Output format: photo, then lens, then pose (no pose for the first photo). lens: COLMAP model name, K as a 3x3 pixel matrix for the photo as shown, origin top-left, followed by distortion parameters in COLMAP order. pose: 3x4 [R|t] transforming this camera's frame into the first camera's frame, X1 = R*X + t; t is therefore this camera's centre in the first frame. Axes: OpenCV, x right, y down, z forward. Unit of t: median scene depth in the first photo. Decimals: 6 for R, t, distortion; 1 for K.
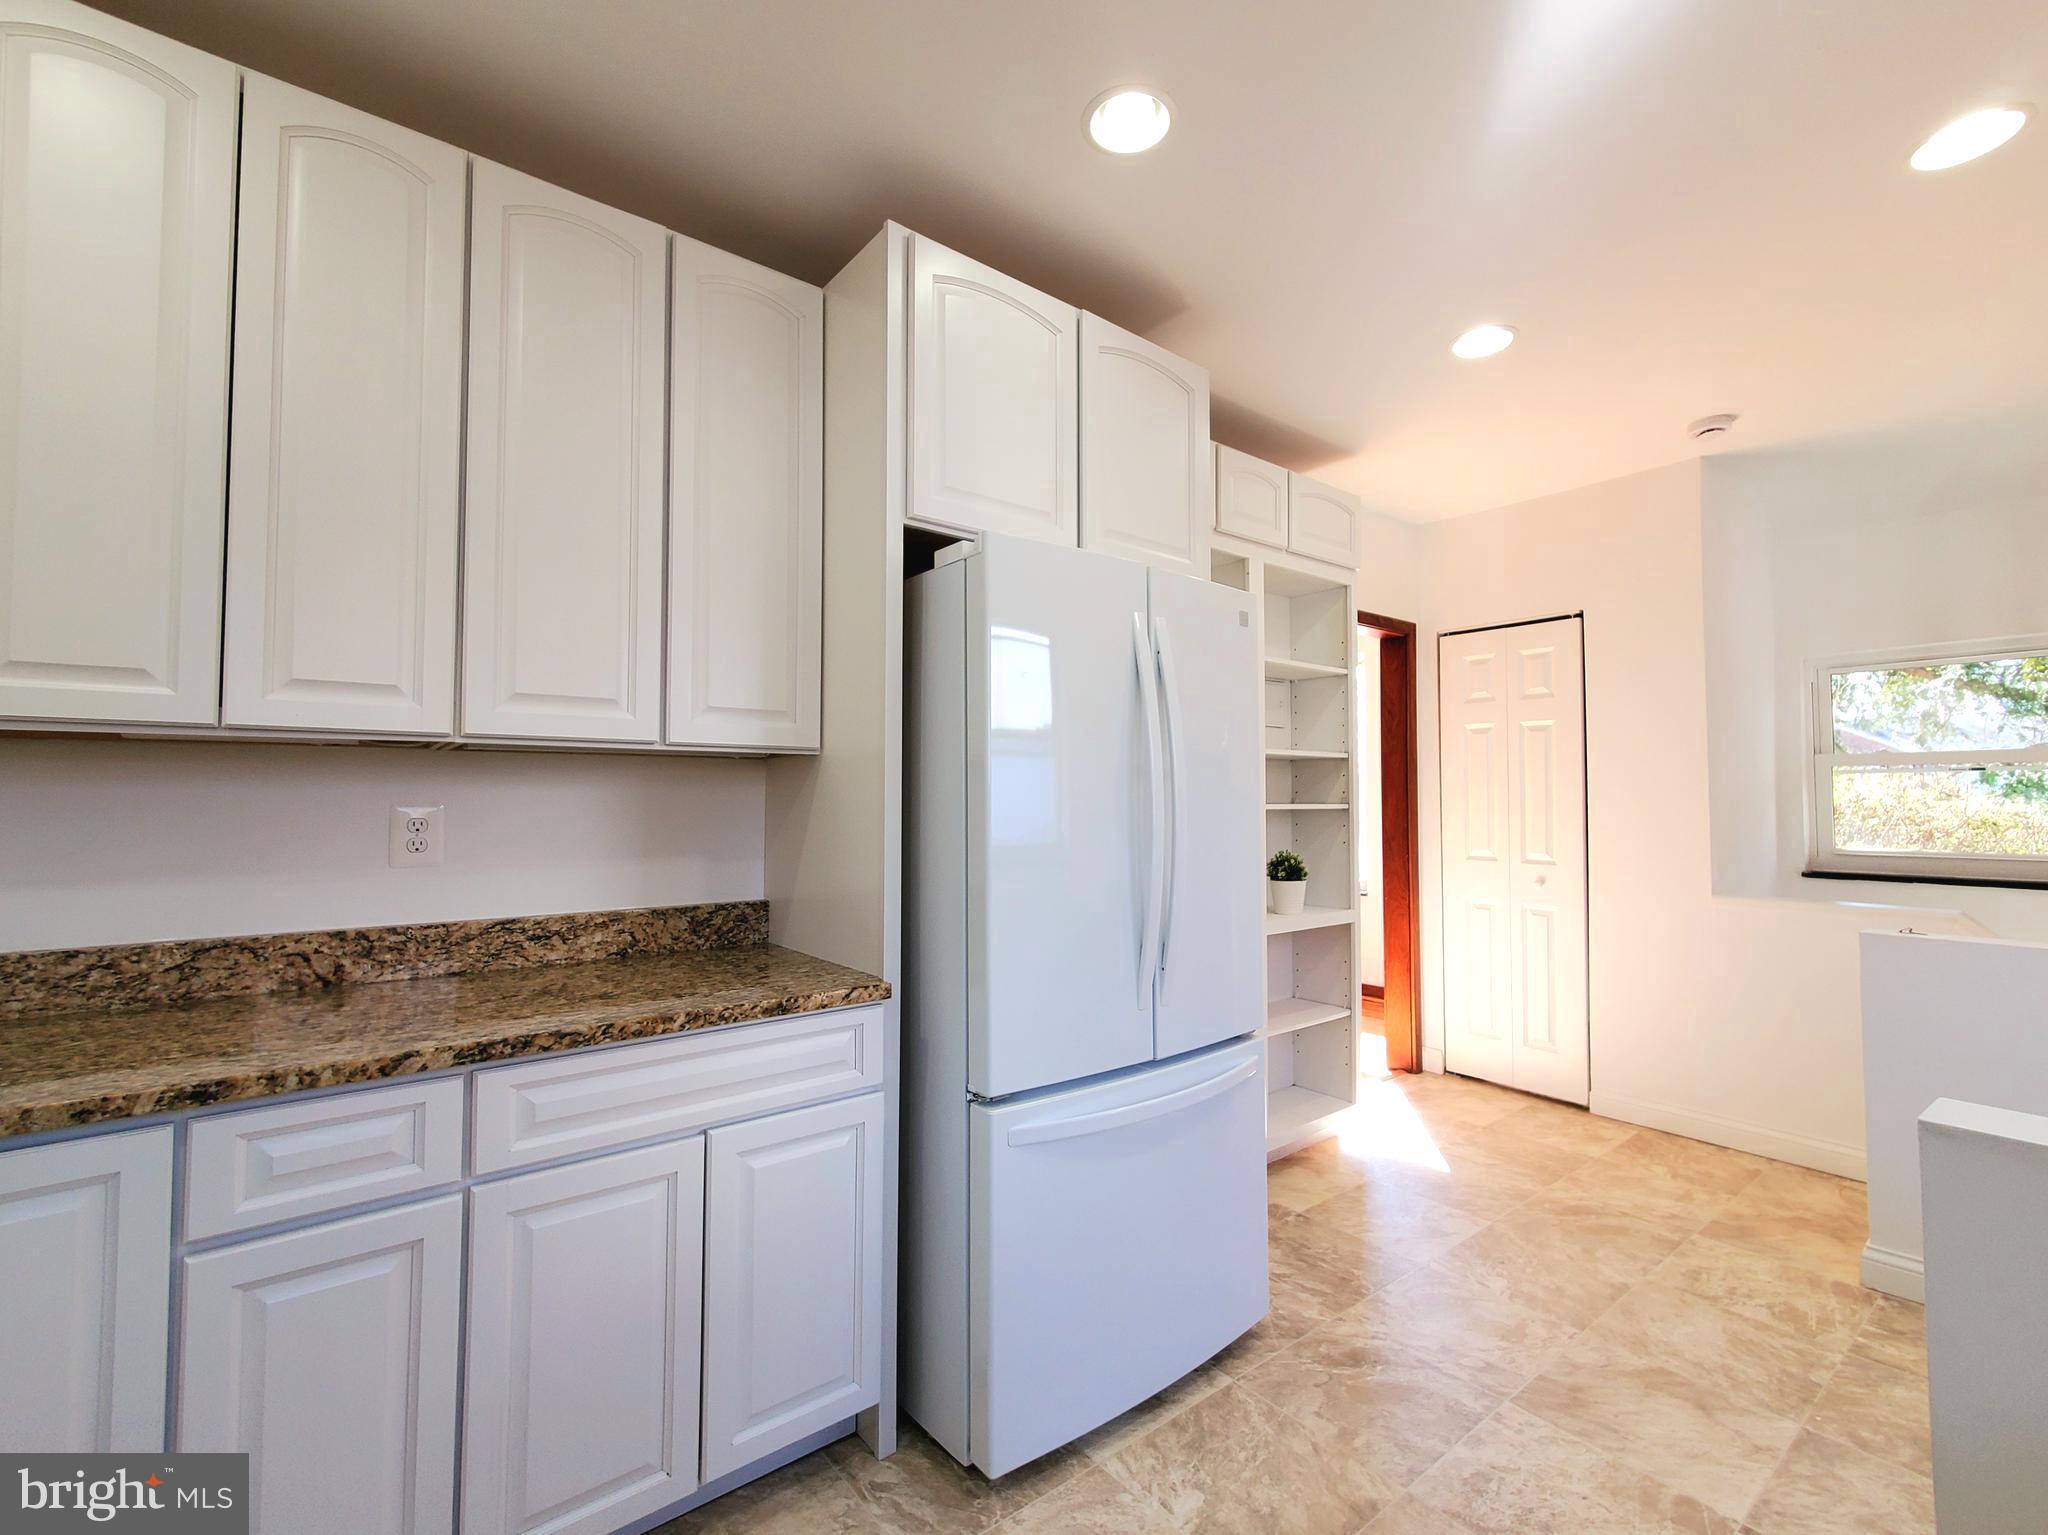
lens RADIAL K [[851.1, 0, 1042.0], [0, 851.1, 811.2], [0, 0, 1]] dist [0.000127, 0.000742]
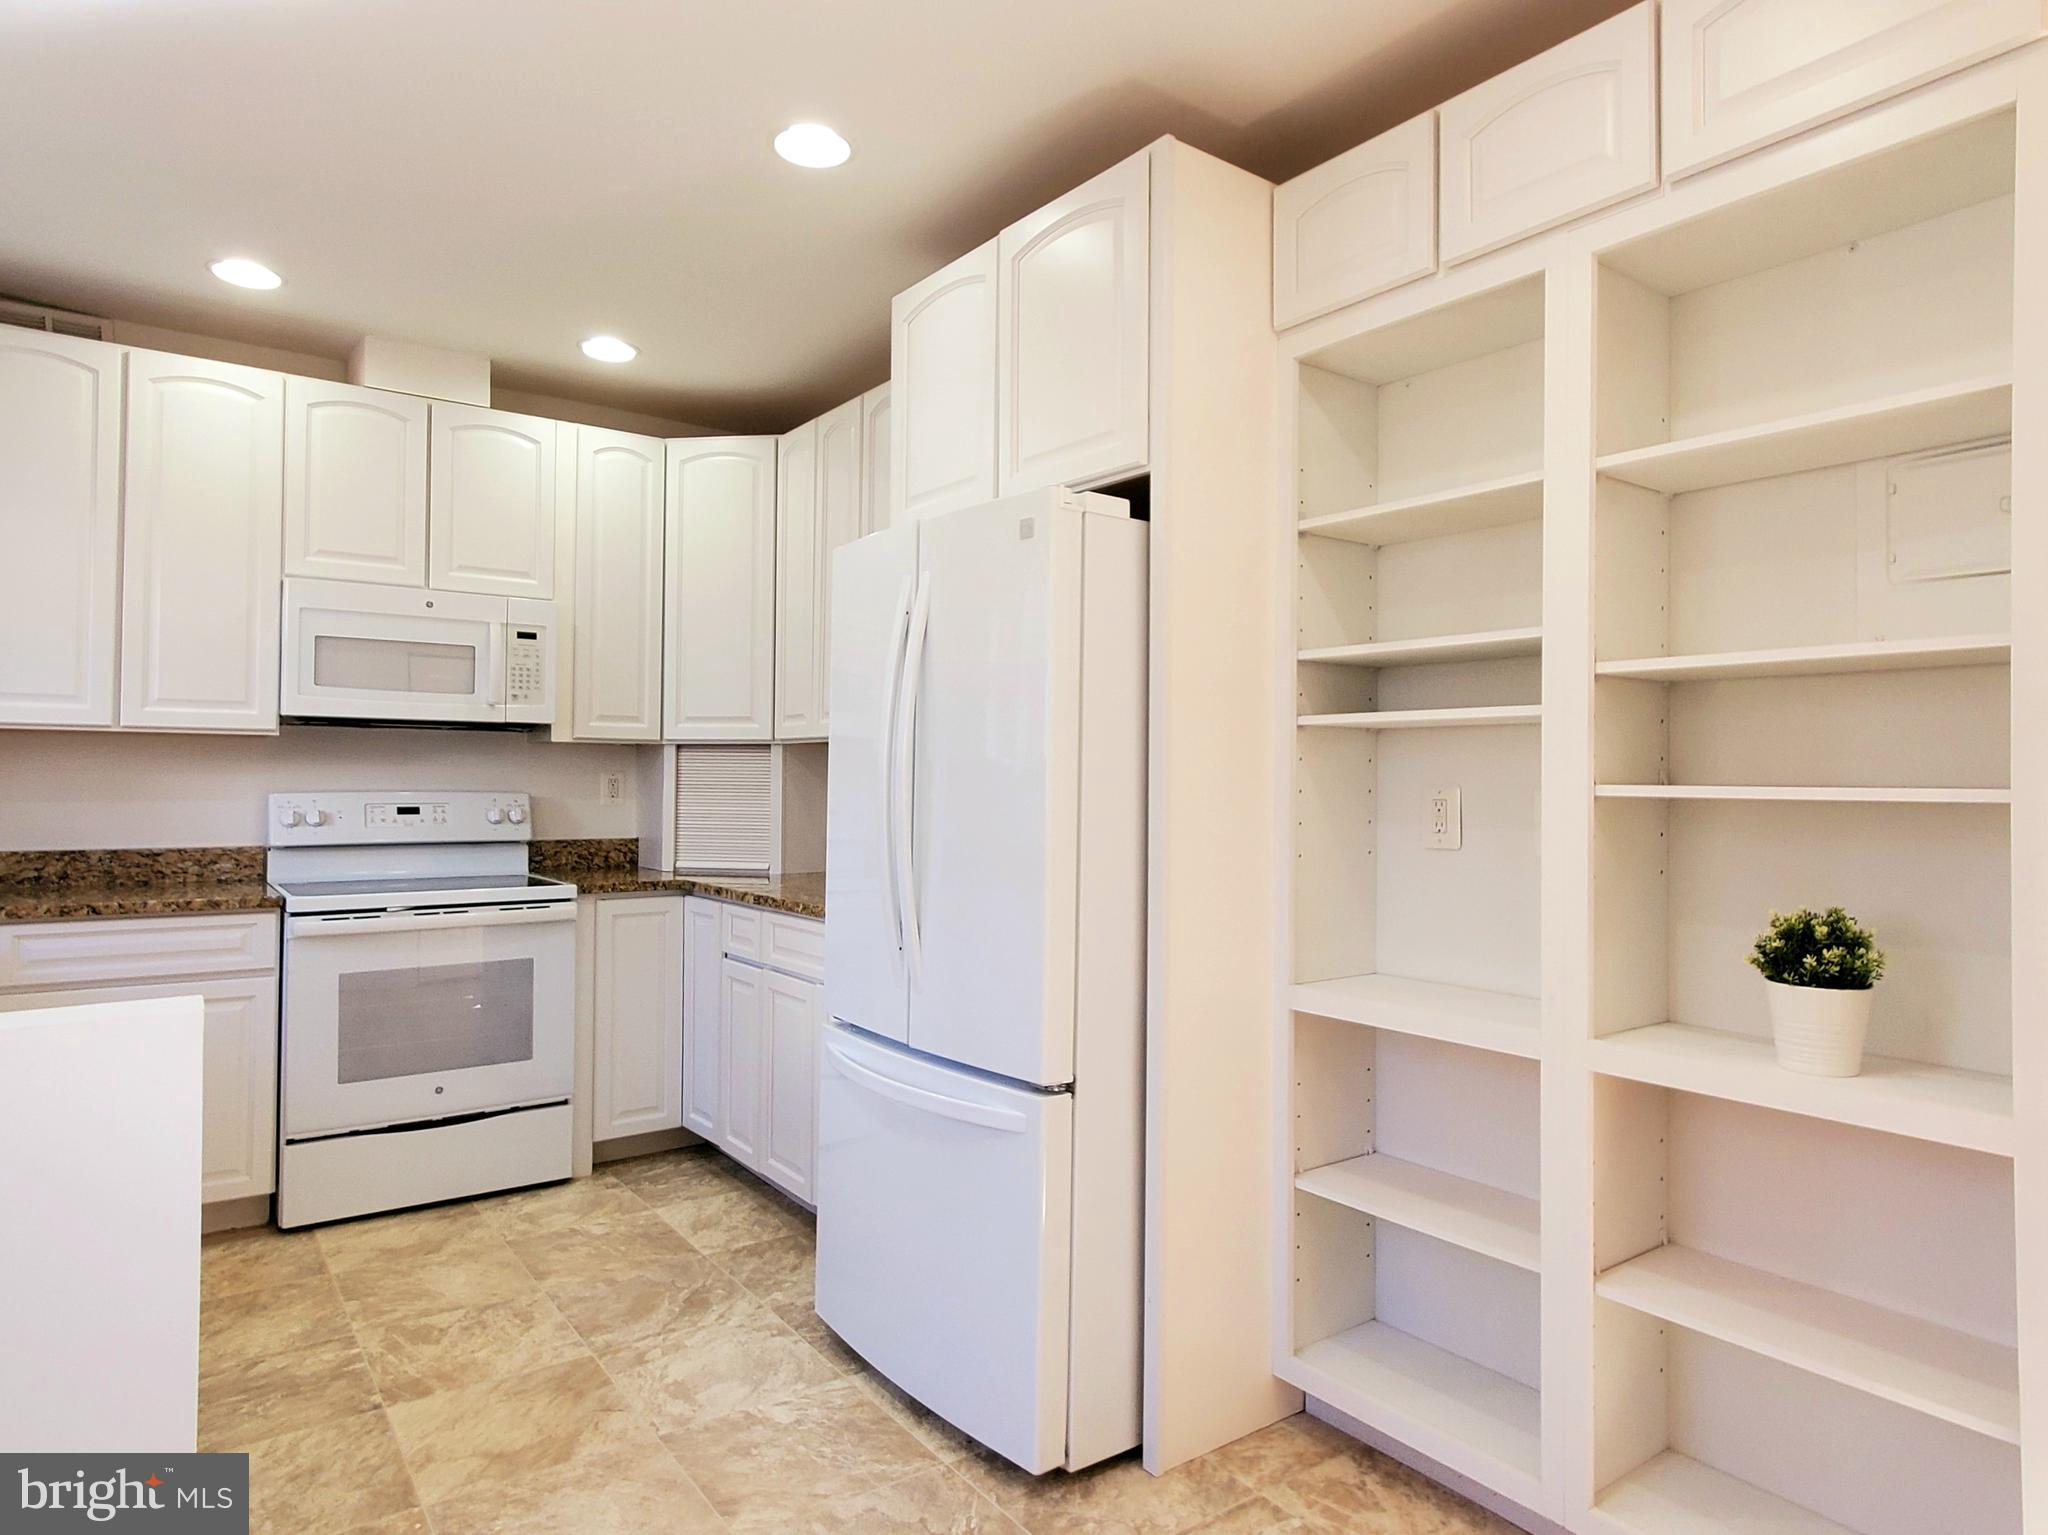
lens RADIAL K [[1250.4, 0, 1024.0], [0, 1250.4, 767.5], [0, 0, 1]] dist [0.003069, 0.089087]
pose [[-0.021475, -0.005164, -0.999756, 2.220898], [-0.016335, 0.999855, -0.004814, -0.021697], [0.999636, 0.016228, -0.021556, 1.656818]]
